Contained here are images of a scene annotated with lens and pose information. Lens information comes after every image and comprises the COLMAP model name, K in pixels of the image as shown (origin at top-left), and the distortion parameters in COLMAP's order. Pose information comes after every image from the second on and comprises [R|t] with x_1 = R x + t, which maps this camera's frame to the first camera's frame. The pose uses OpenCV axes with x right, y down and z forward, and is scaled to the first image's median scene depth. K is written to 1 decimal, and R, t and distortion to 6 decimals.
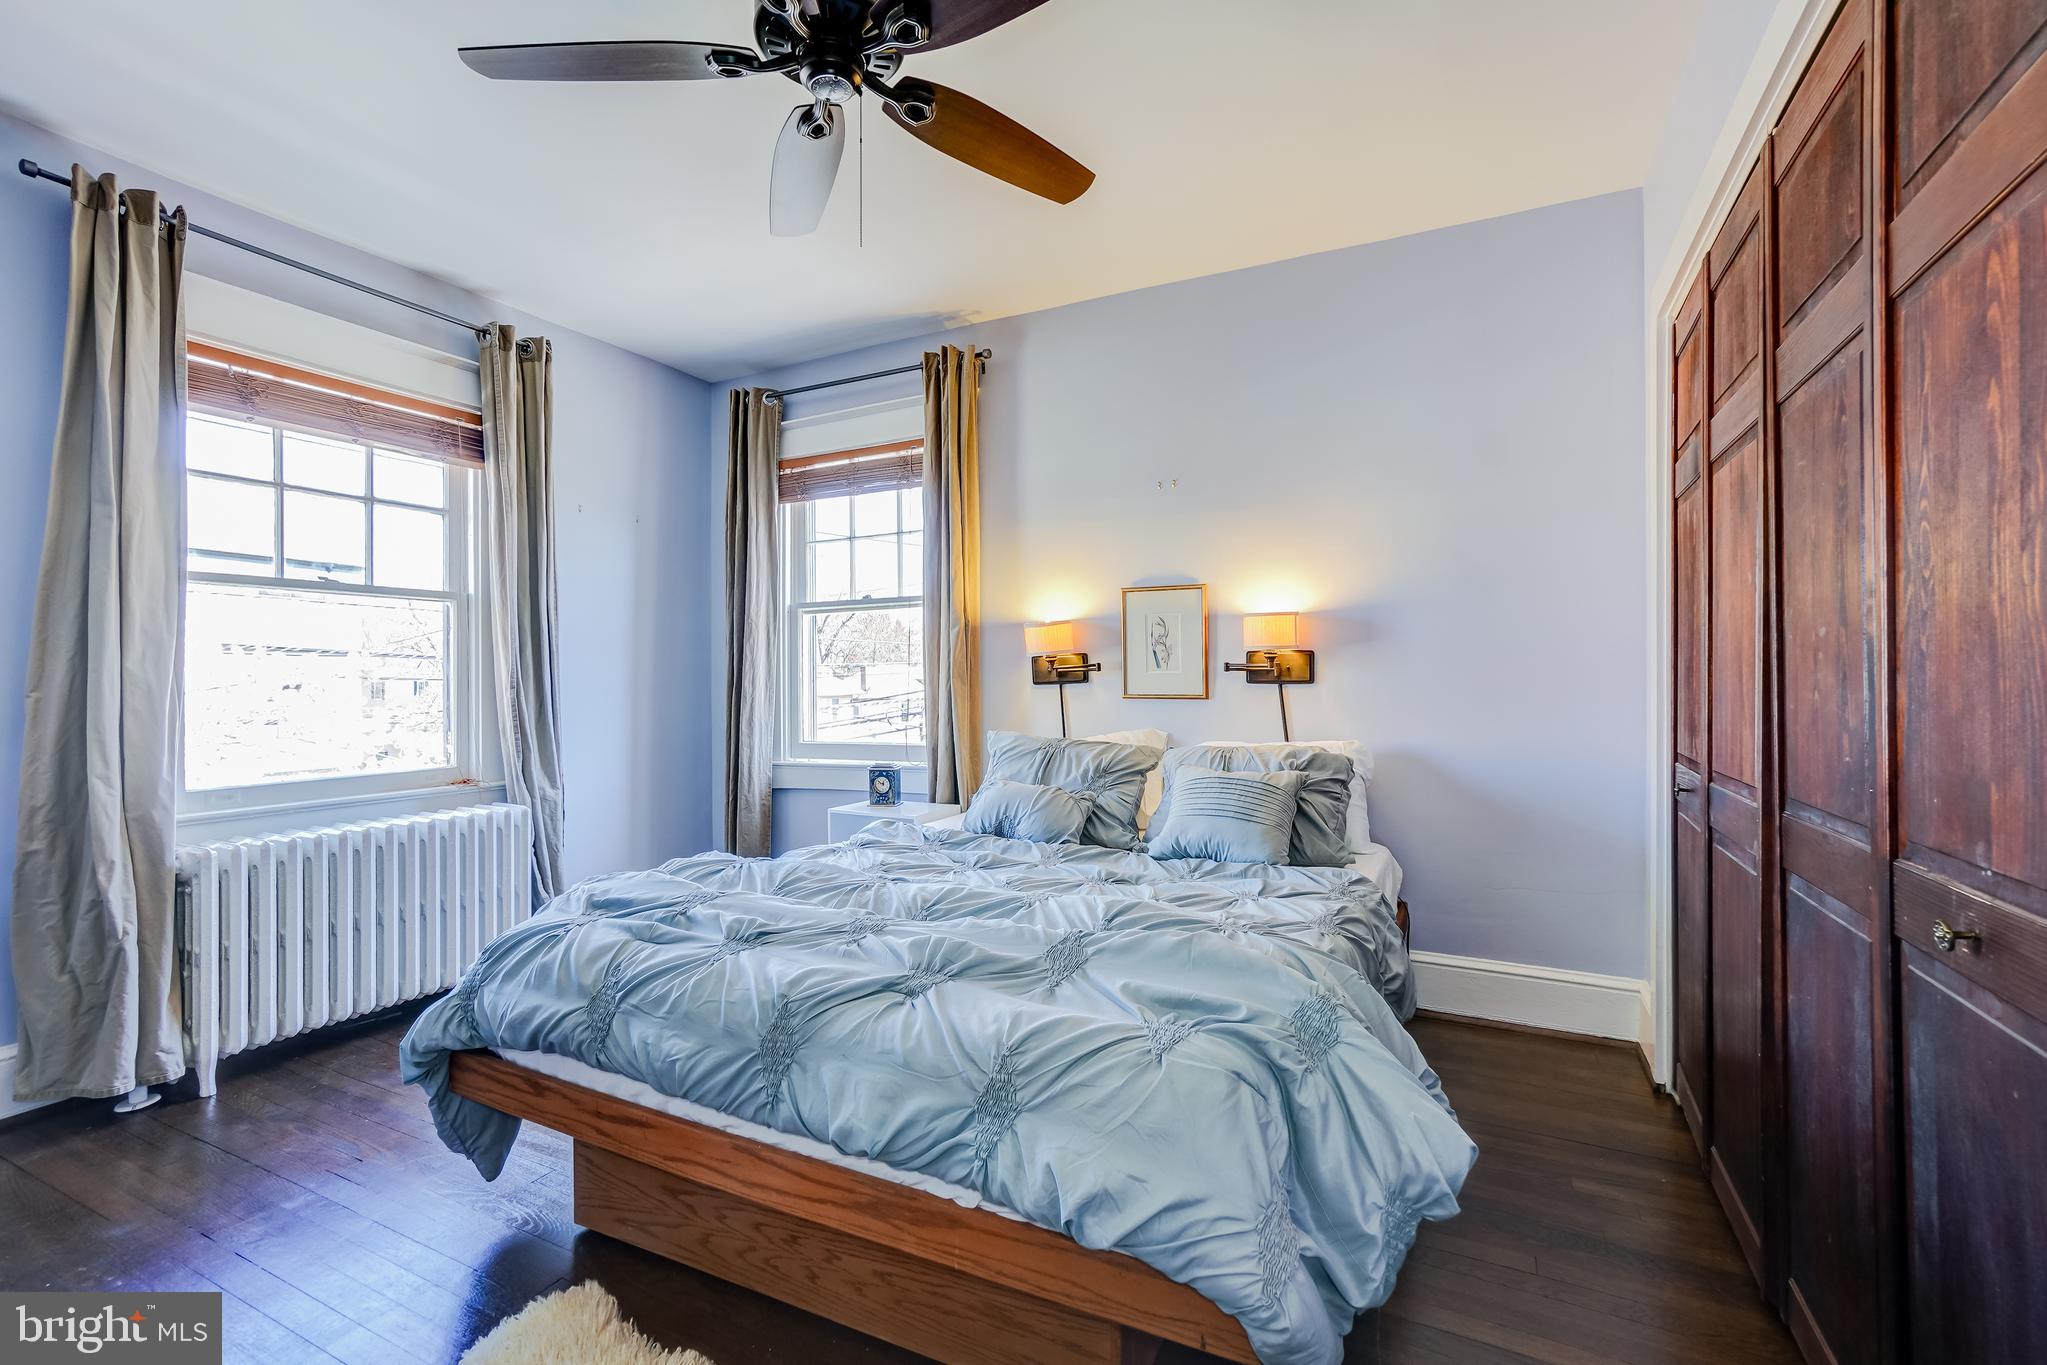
lens RADIAL K [[922.5, 0, 1014.9], [0, 922.5, 660.4], [0, 0, 1]] dist [-0.001814, 0.000650]
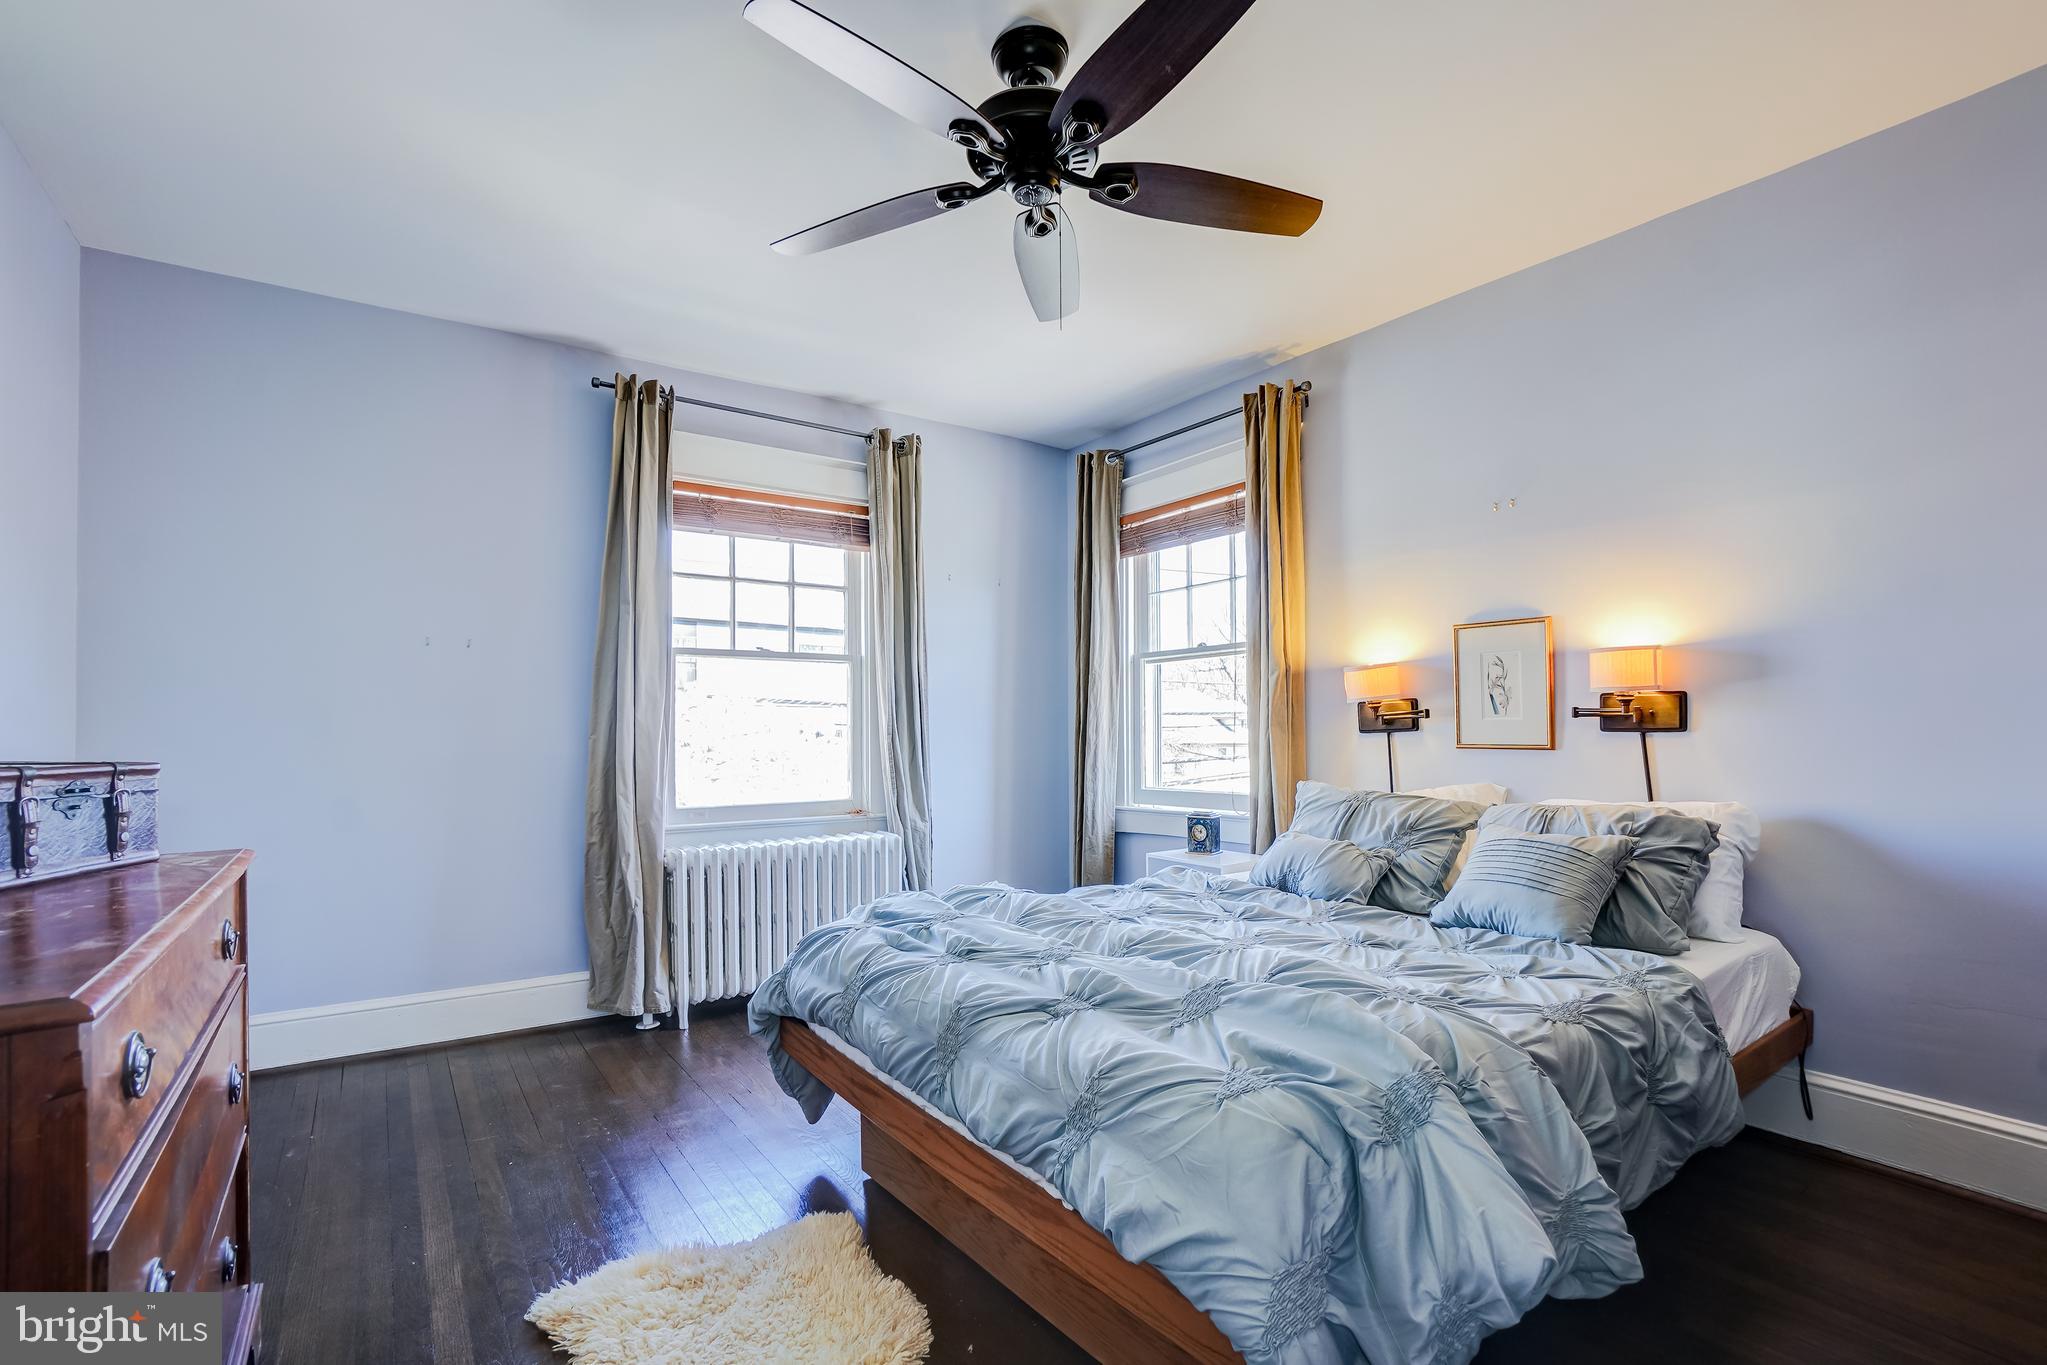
lens RADIAL K [[959.0, 0, 1023.9], [0, 959.0, 707.7], [0, 0, 1]] dist [-0.076225, 0.036887]
pose [[0.885412, -0.008999, -0.464720, 0.205964], [0.009079, 0.999957, -0.002067, -0.000142], [0.464719, -0.002389, 0.885455, -0.006023]]
